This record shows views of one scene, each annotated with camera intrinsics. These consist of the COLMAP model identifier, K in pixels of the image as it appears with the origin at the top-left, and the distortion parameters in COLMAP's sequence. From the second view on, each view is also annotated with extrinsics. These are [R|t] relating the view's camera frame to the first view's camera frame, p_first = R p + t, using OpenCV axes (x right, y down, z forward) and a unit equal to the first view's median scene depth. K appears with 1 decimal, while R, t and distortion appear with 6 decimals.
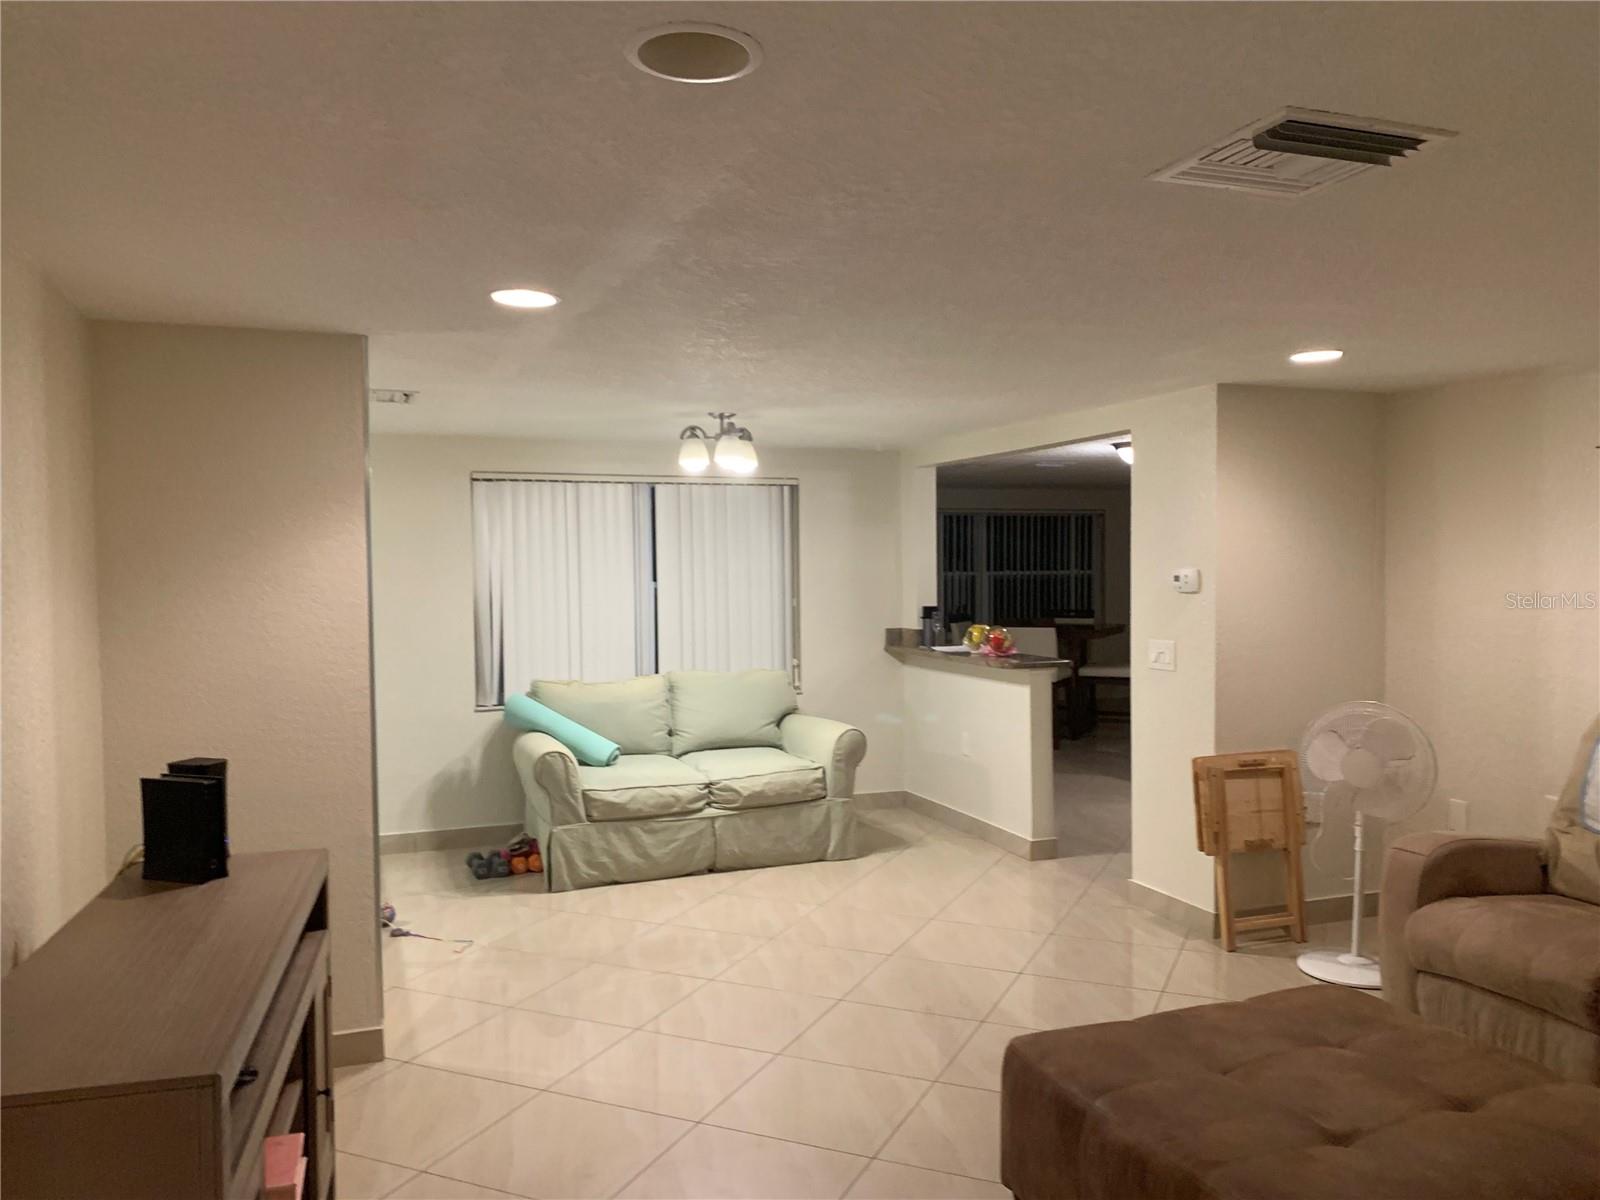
lens RADIAL K [[1213.7, 0, 806.9], [0, 1213.7, 601.0], [0, 0, 1]] dist [0.066017, -0.100261]
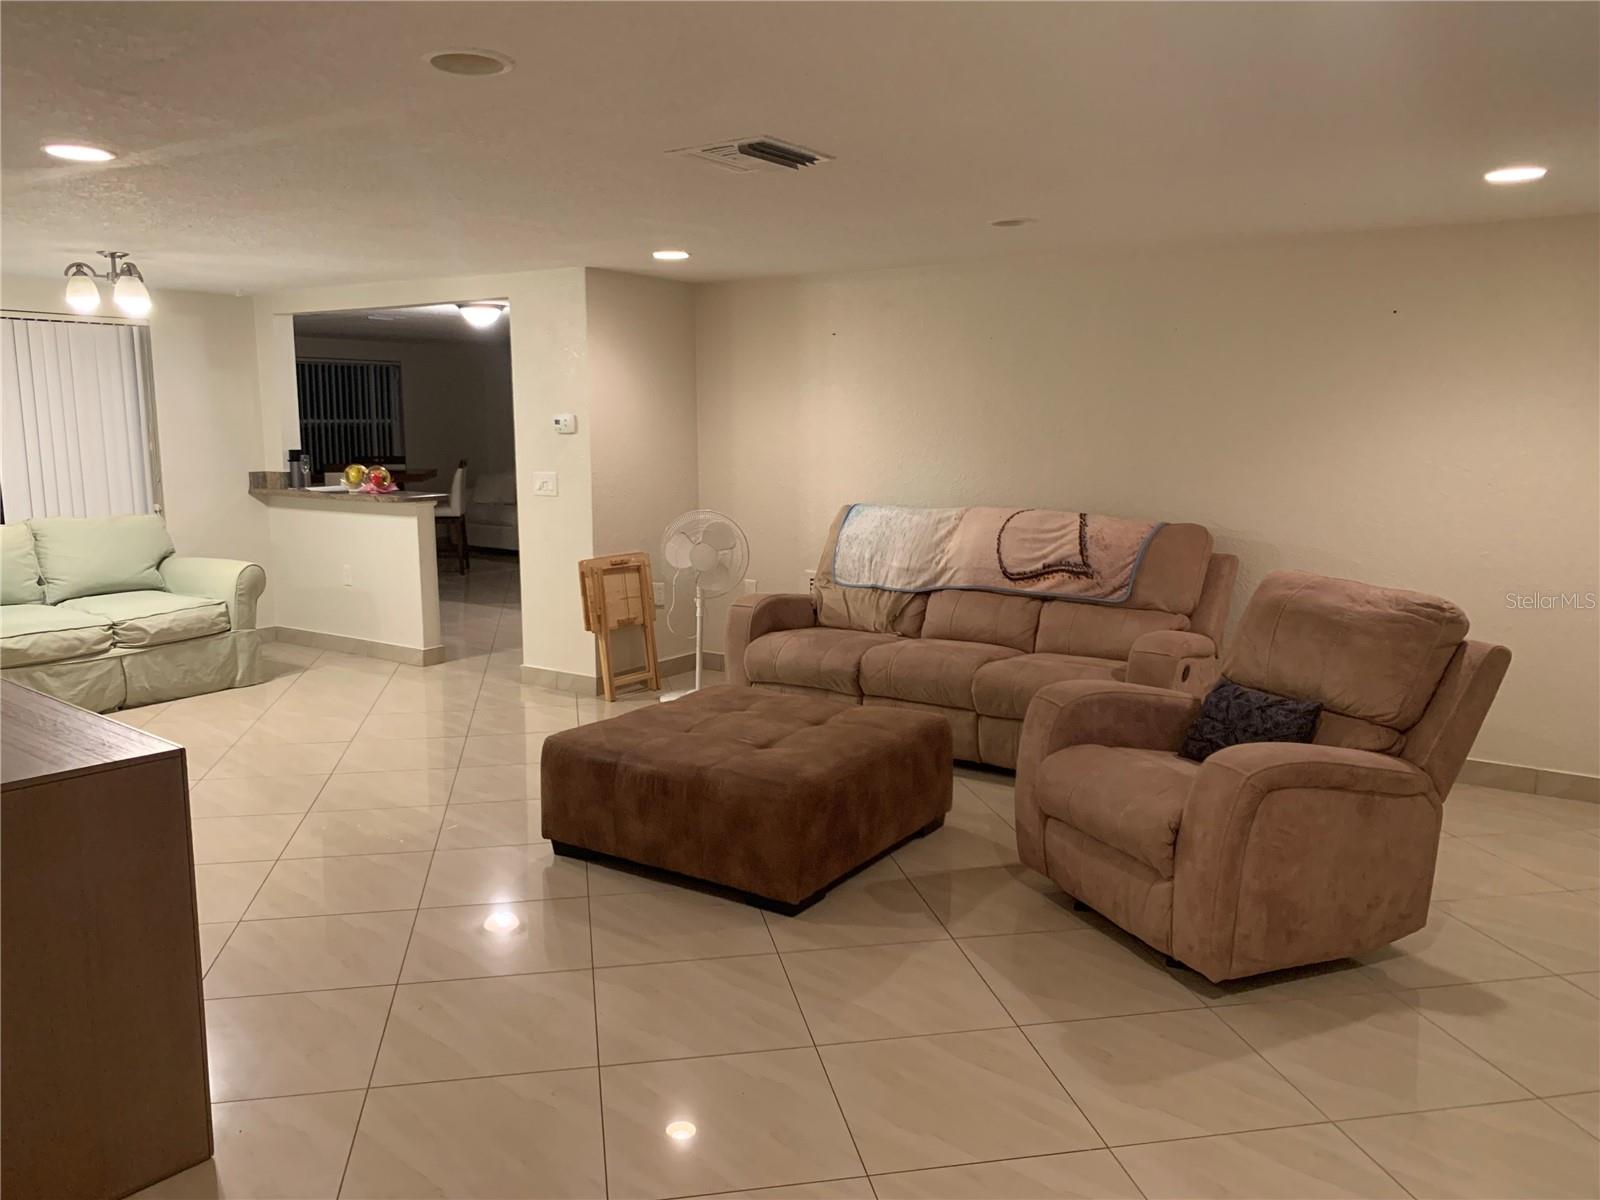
lens RADIAL K [[1212.6, 0, 800.0], [0, 1212.6, 600.0], [0, 0, 1]] dist [0.001772, 0.004444]
pose [[0.818367, -0.077281, 0.569476, -0.190580], [0.009214, 0.992554, 0.121454, 0.012428], [-0.574622, -0.094146, 0.812986, -0.154808]]
